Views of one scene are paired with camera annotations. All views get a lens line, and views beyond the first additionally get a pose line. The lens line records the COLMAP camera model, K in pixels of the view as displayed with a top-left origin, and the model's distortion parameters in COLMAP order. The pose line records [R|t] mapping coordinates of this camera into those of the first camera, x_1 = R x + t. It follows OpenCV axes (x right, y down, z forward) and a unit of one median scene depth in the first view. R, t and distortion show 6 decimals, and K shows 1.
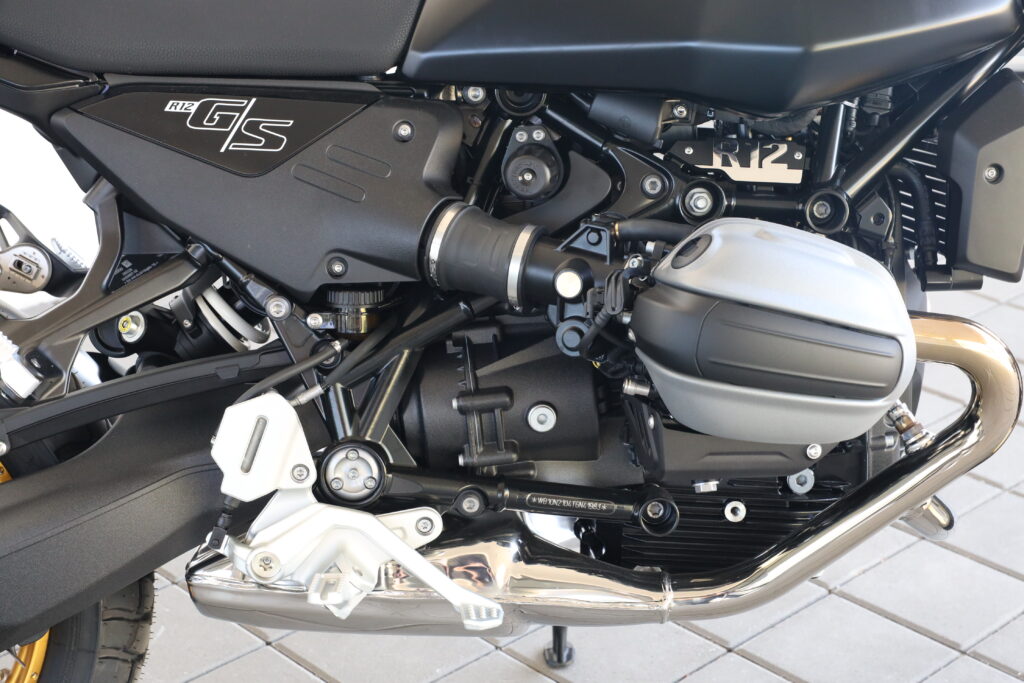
lens RADIAL K [[2050.1, 0, 512.0], [0, 2050.1, 341.5], [0, 0, 1]] dist [-0.117013, -0.234411]
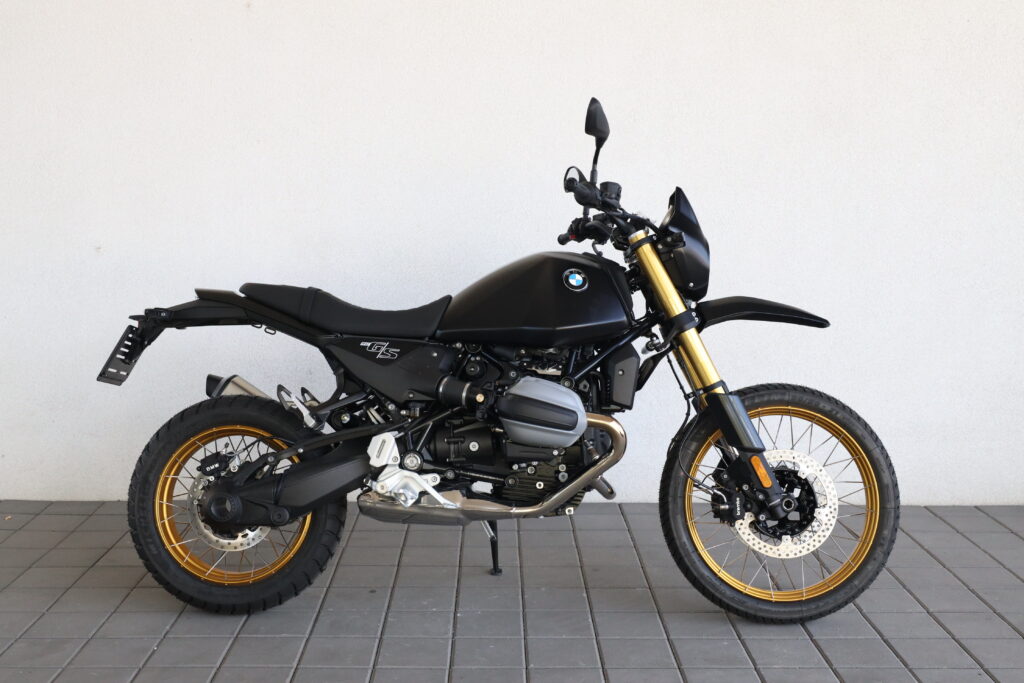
lens RADIAL K [[1229.5, 0, 512.0], [0, 1229.5, 341.5], [0, 0, 1]] dist [-0.288153, -0.002319]
pose [[0.997696, 0.029120, -0.061274, 0.182534], [-0.042255, 0.973341, -0.225436, 0.300758], [0.053076, 0.227506, 0.972329, -0.844134]]
